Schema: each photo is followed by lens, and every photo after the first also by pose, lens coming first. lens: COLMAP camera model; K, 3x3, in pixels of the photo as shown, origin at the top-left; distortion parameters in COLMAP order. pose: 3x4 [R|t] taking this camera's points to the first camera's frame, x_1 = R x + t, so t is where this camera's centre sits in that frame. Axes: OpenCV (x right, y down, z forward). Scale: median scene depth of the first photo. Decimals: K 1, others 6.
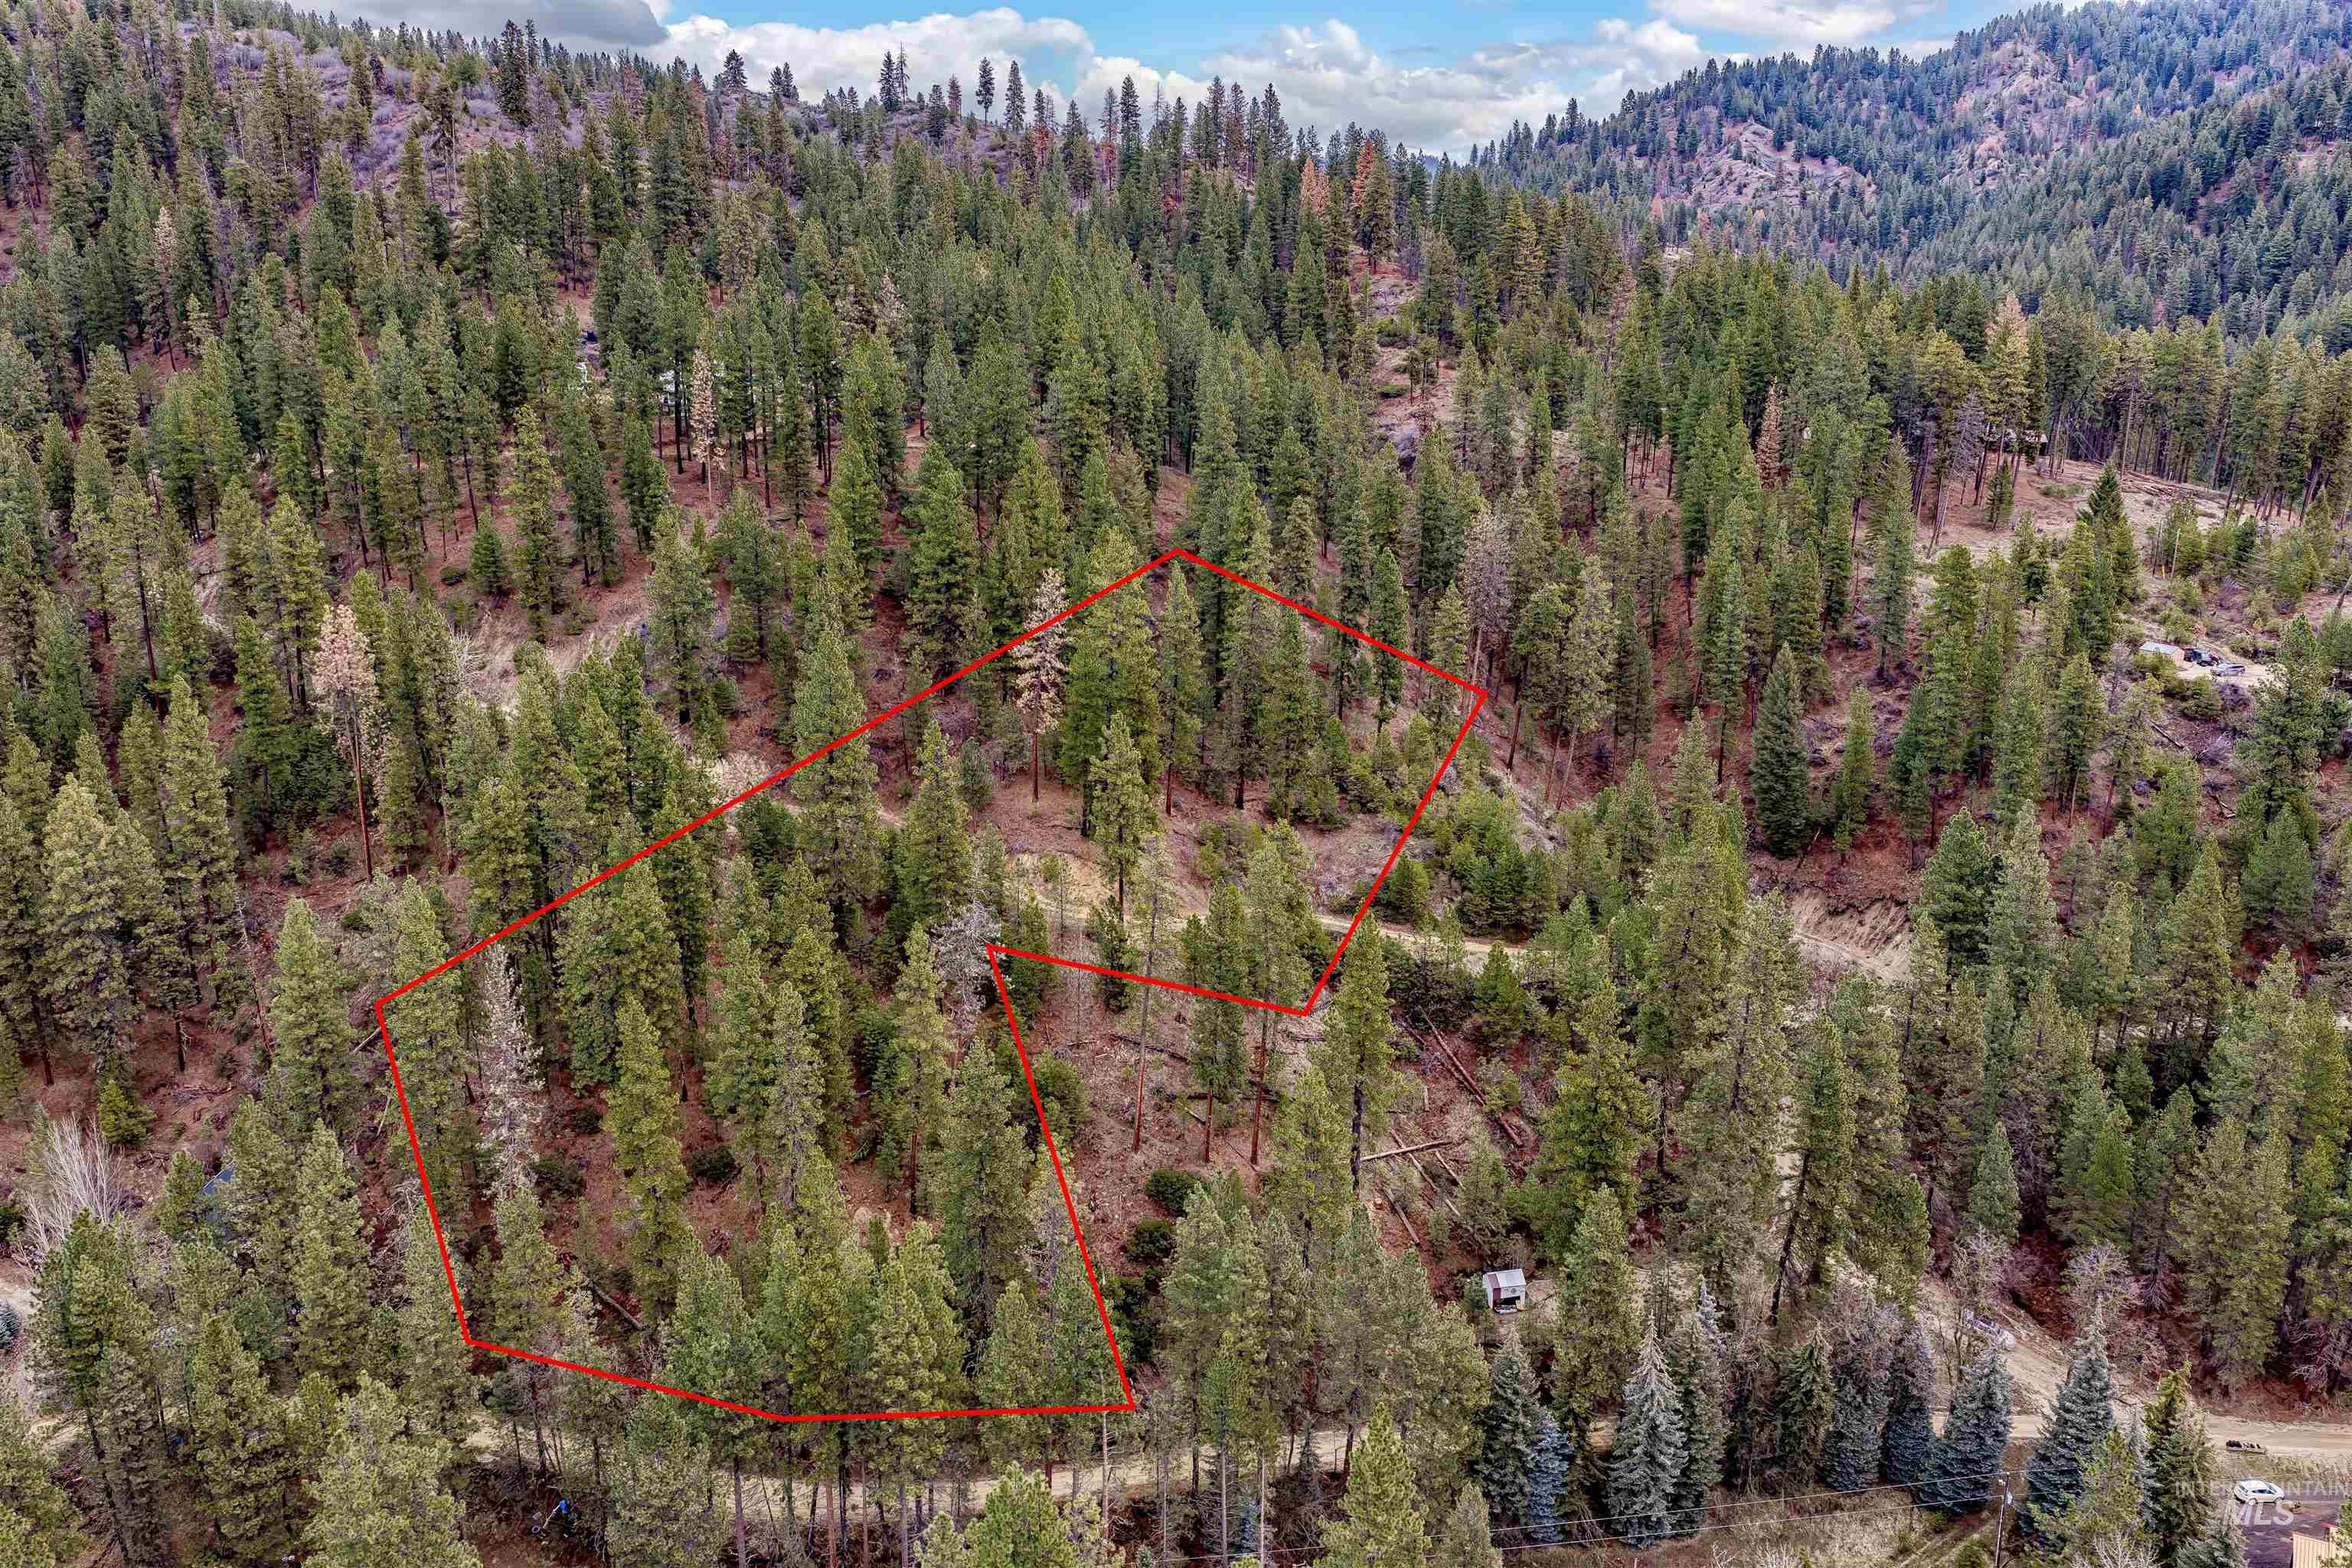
lens RADIAL K [[1941.7, 0, 1176.0], [0, 1941.7, 784.0], [0, 0, 1]] dist [0.008120, -0.012883]
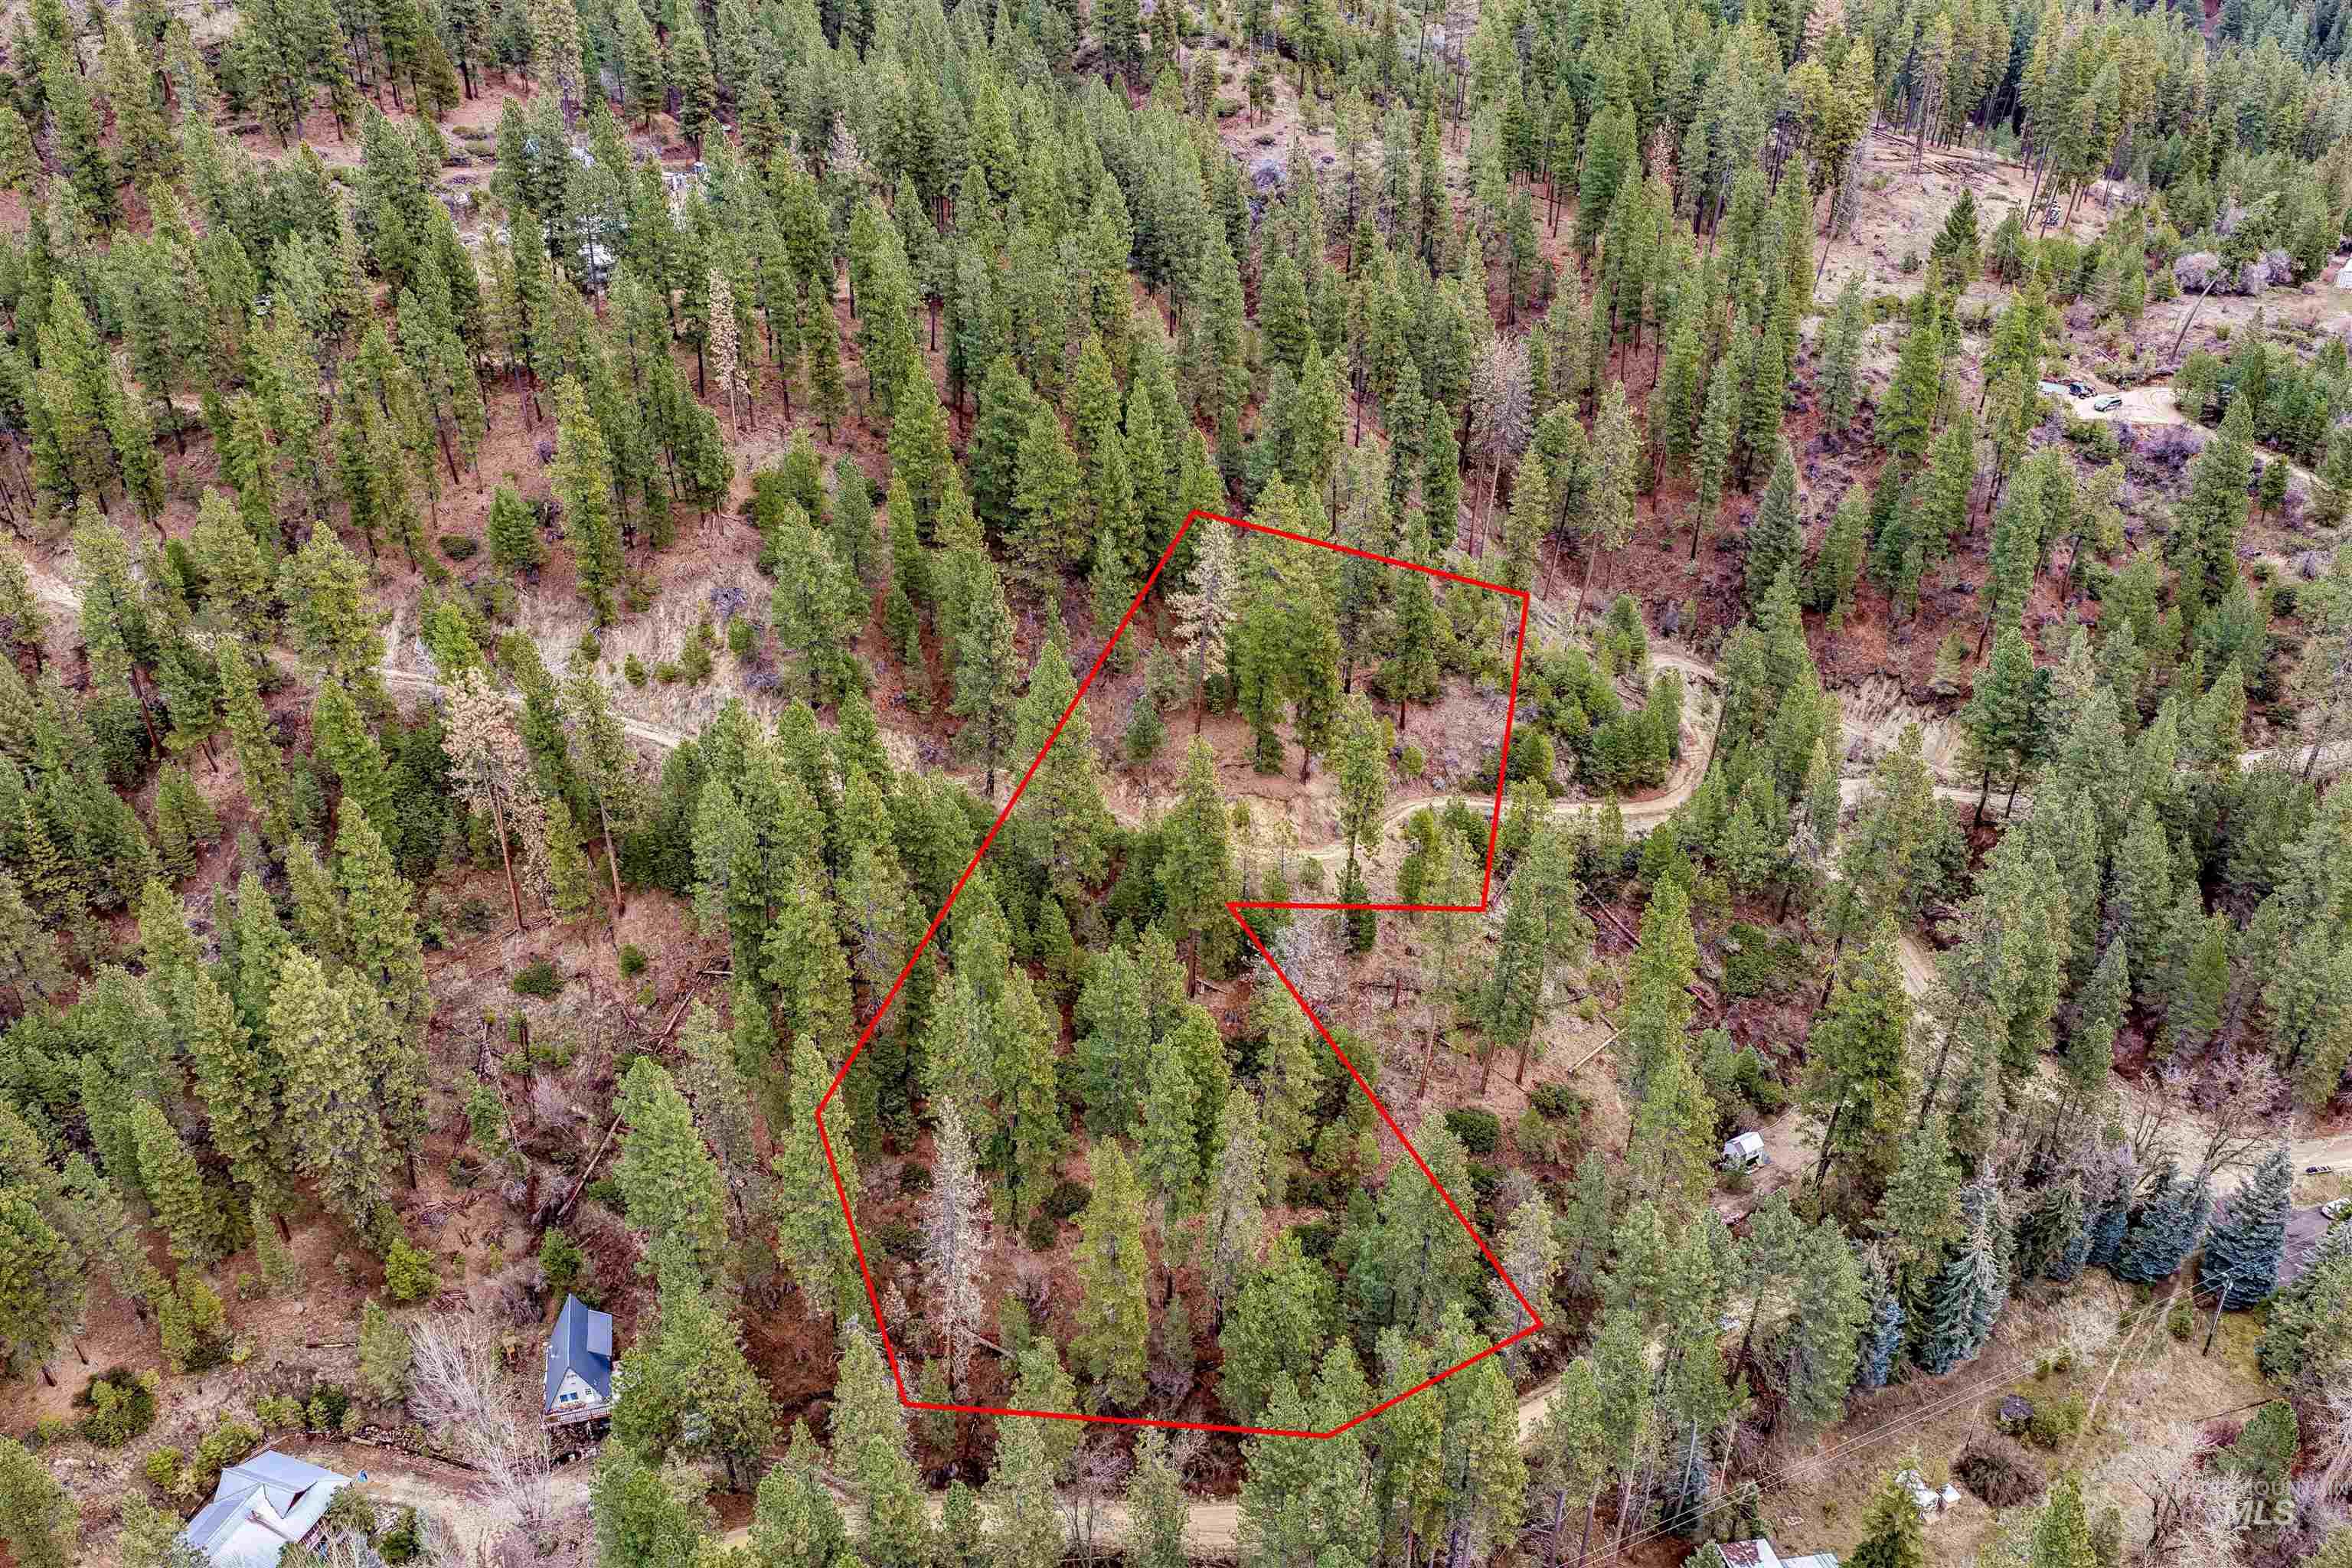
lens RADIAL K [[1941.7, 0, 1176.0], [0, 1941.7, 784.0], [0, 0, 1]] dist [0.008120, -0.012883]
pose [[0.958450, -0.160672, 0.235709, -0.289638], [0.096320, 0.960042, 0.262758, -0.209571], [-0.268509, -0.229137, 0.935628, 0.055631]]
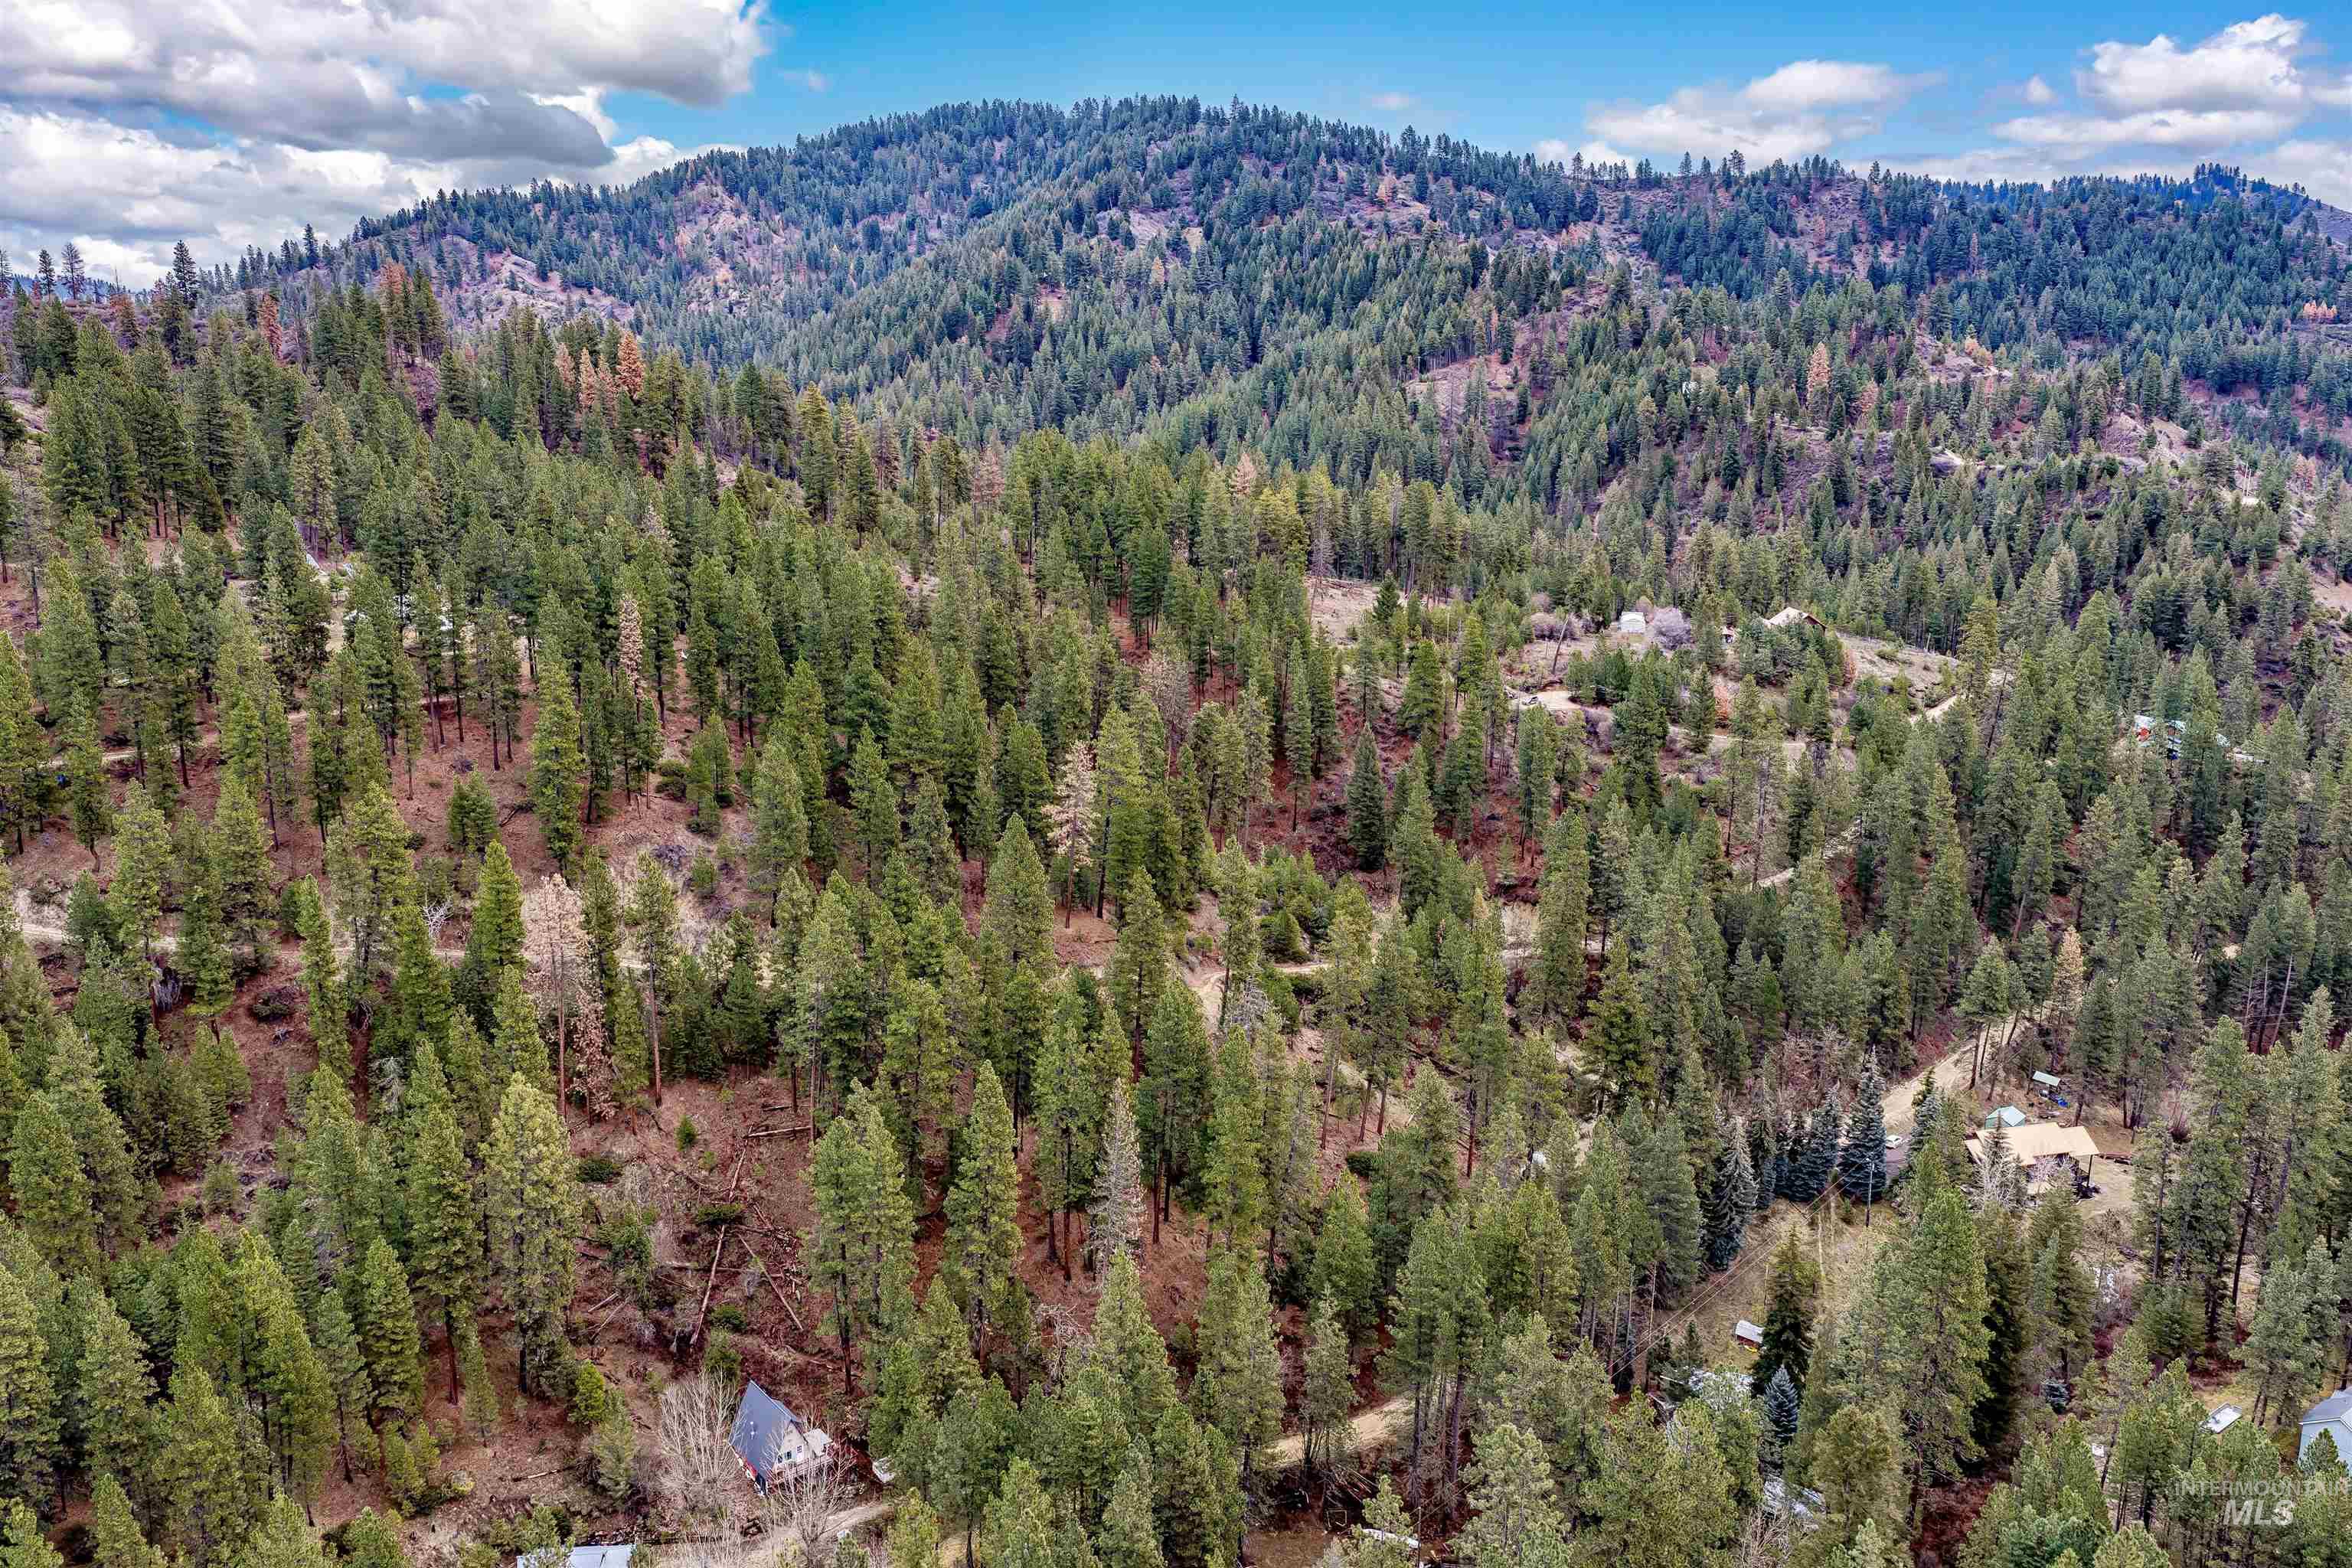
lens RADIAL K [[1941.7, 0, 1176.0], [0, 1941.7, 784.0], [0, 0, 1]] dist [0.008120, -0.012883]
pose [[0.760323, -0.159663, 0.629616, -0.706304], [0.188342, 0.981867, 0.021547, -0.085363], [-0.621639, 0.102200, 0.776608, -0.015172]]
